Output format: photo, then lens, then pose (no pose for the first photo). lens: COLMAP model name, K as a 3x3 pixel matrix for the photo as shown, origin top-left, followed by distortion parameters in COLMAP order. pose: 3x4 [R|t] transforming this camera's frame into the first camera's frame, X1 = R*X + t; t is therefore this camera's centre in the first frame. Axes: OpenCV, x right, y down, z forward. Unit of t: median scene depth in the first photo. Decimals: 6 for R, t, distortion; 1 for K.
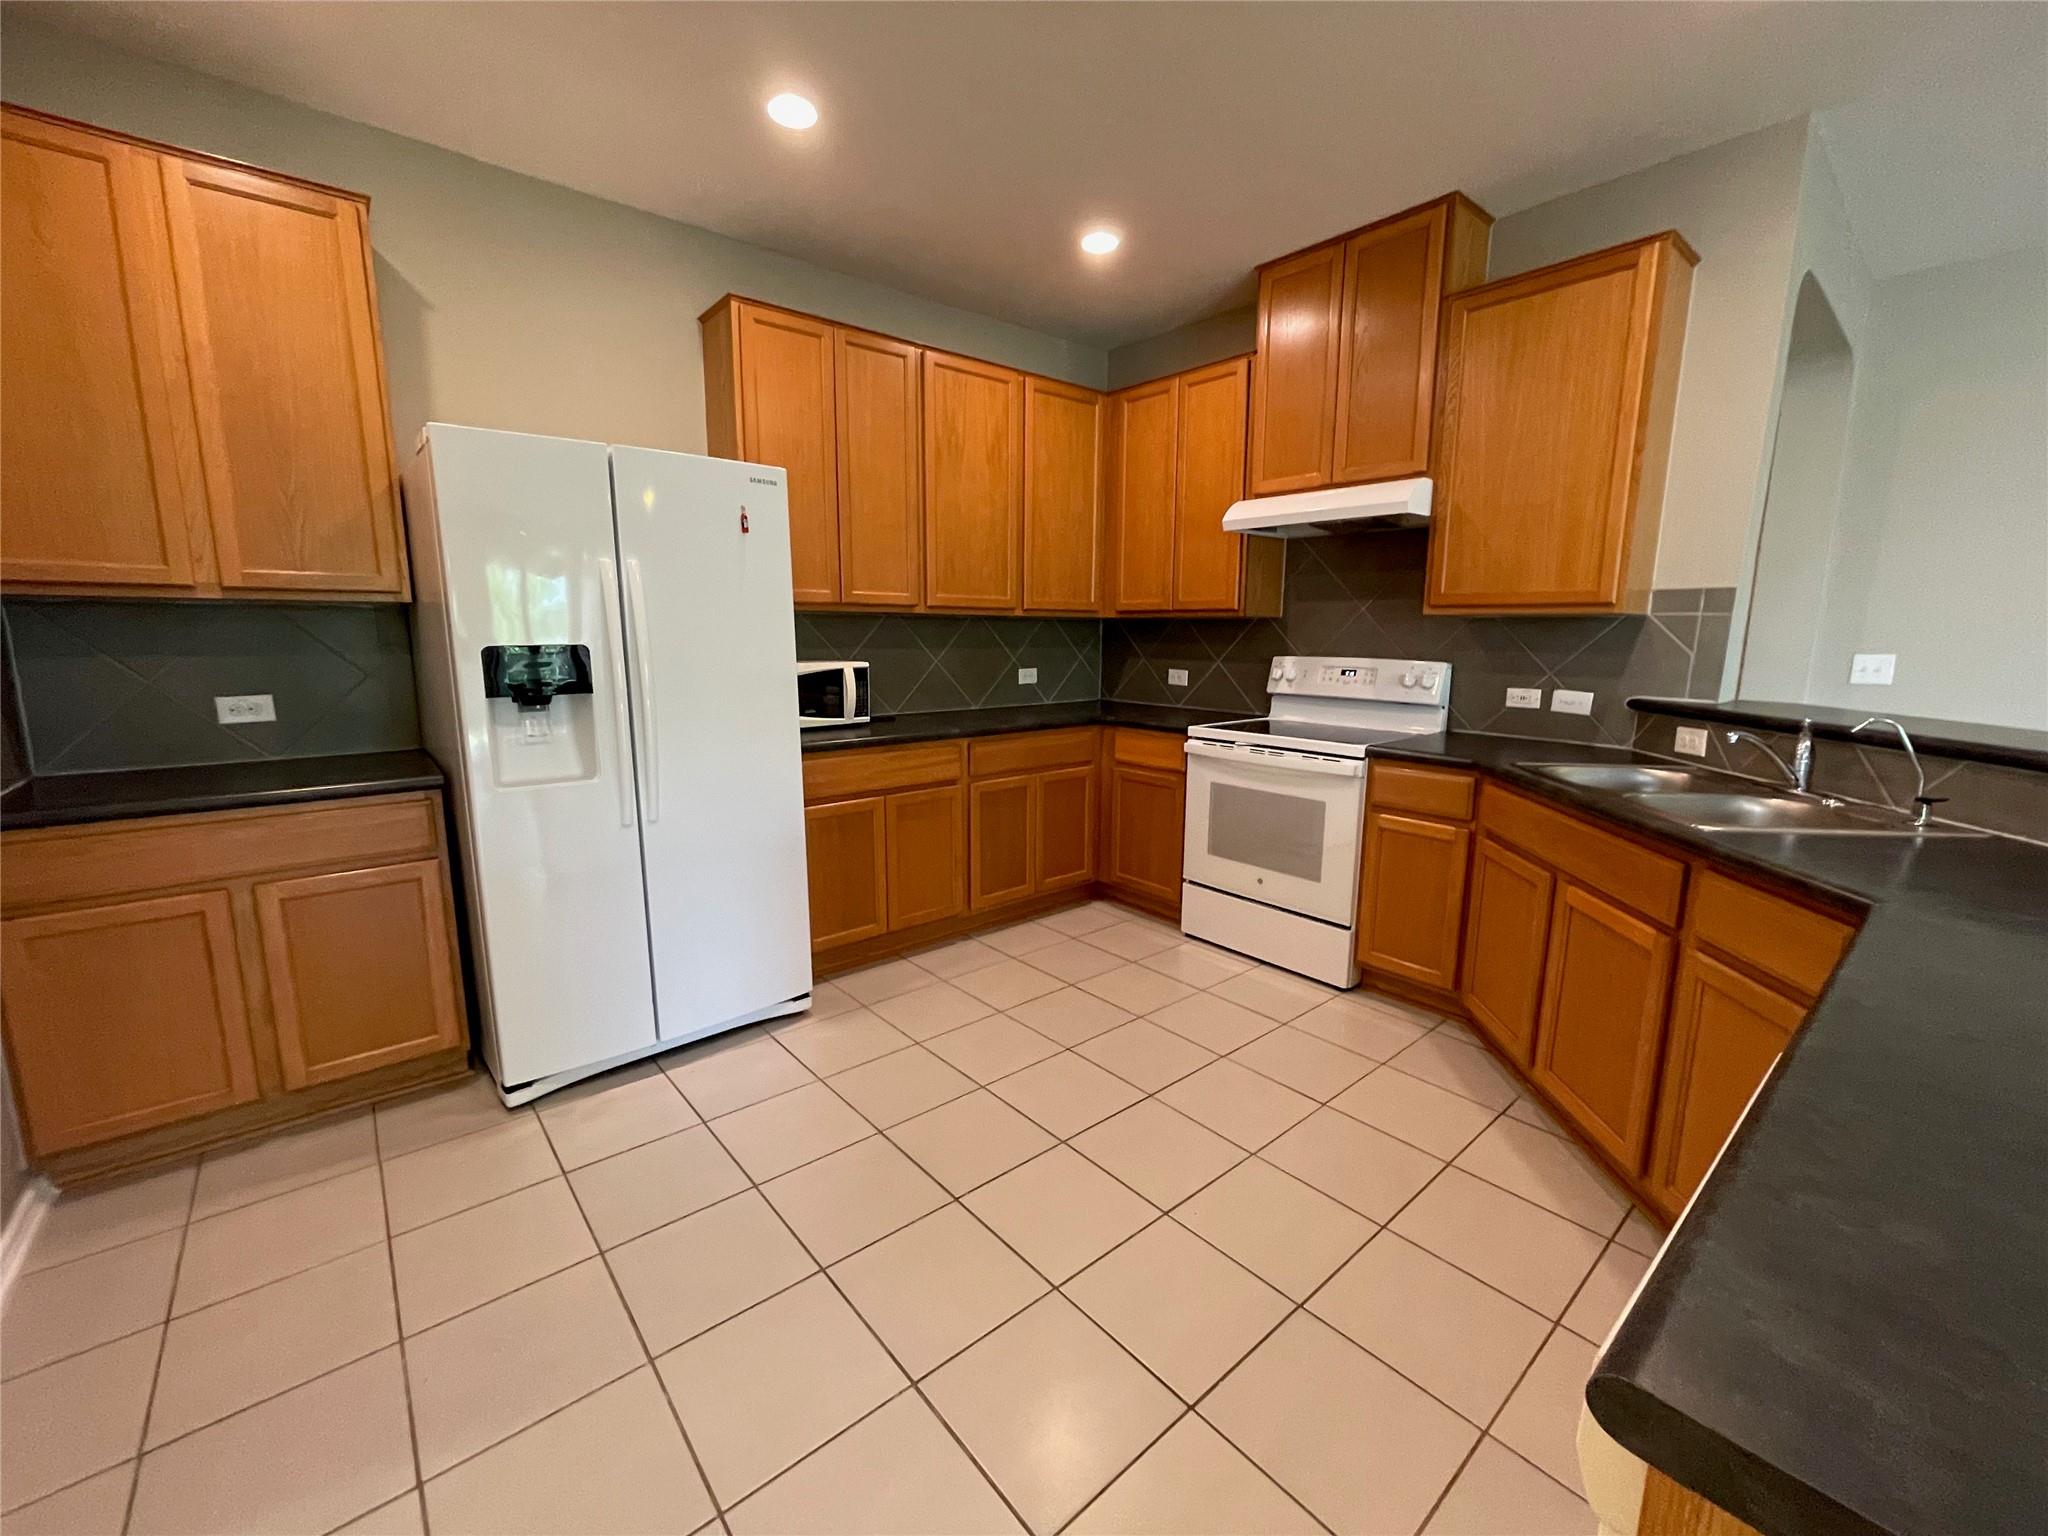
lens RADIAL K [[837.2, 0, 1020.4], [0, 837.2, 766.9], [0, 0, 1]] dist [-0.000444, 0.004484]
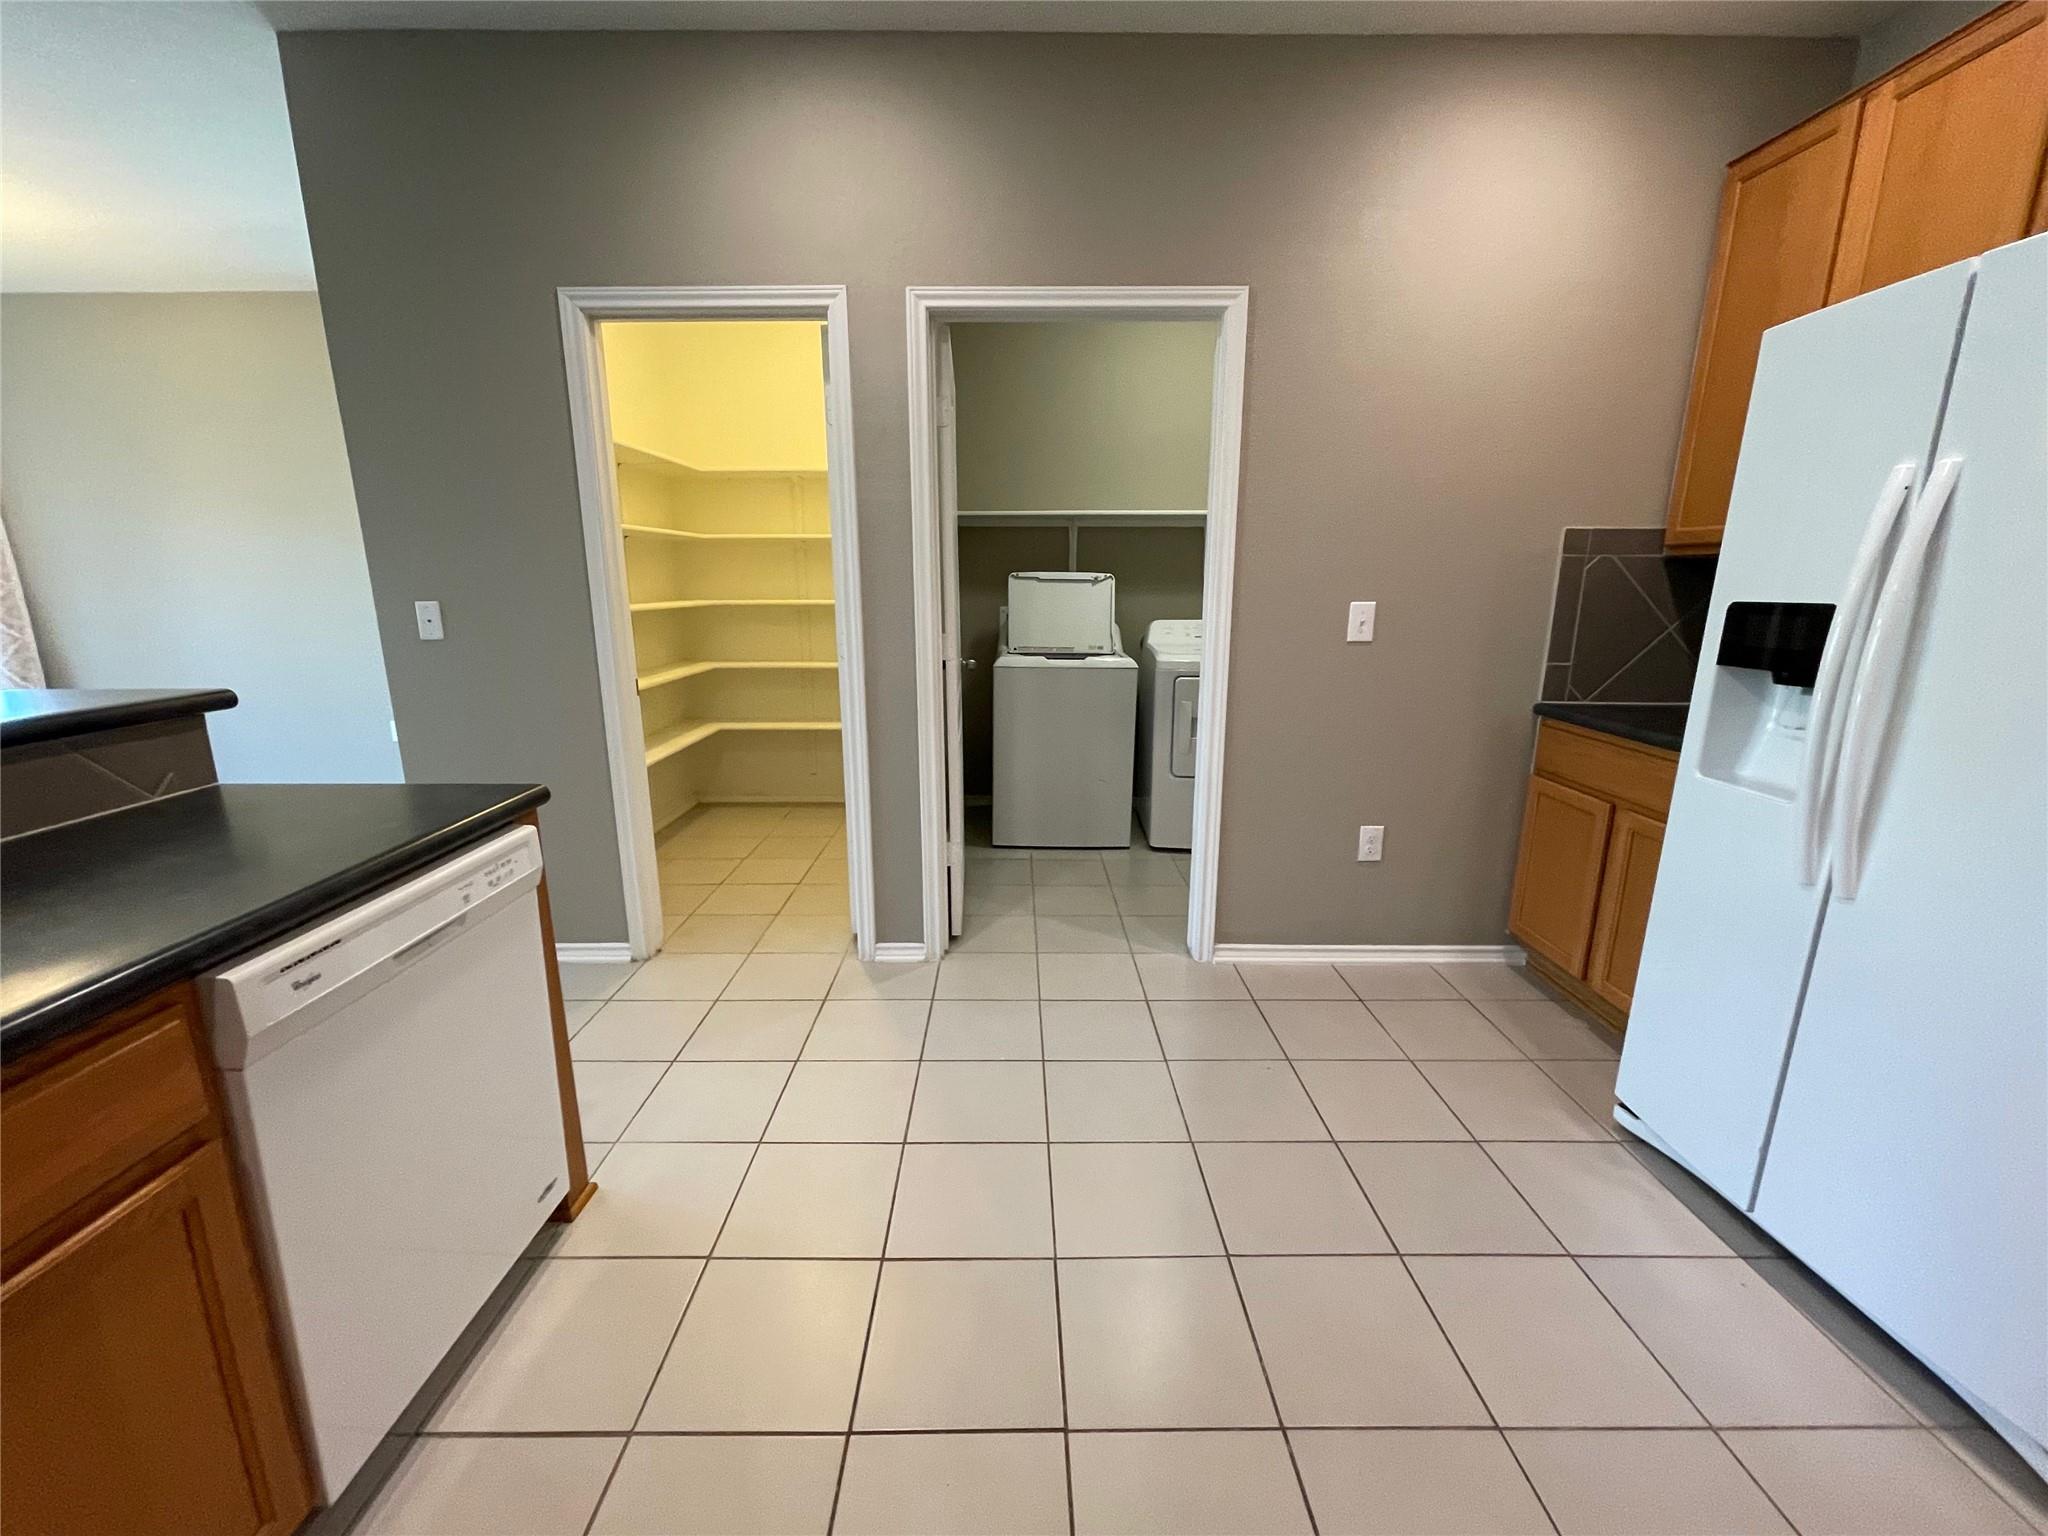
lens RADIAL K [[837.2, 0, 1020.4], [0, 837.2, 766.9], [0, 0, 1]] dist [-0.000444, 0.004484]
pose [[-0.638458, 0.163569, -0.752075, 0.447283], [-0.134035, 0.938595, 0.317921, -0.160470], [0.757896, 0.303783, -0.577329, 0.998348]]
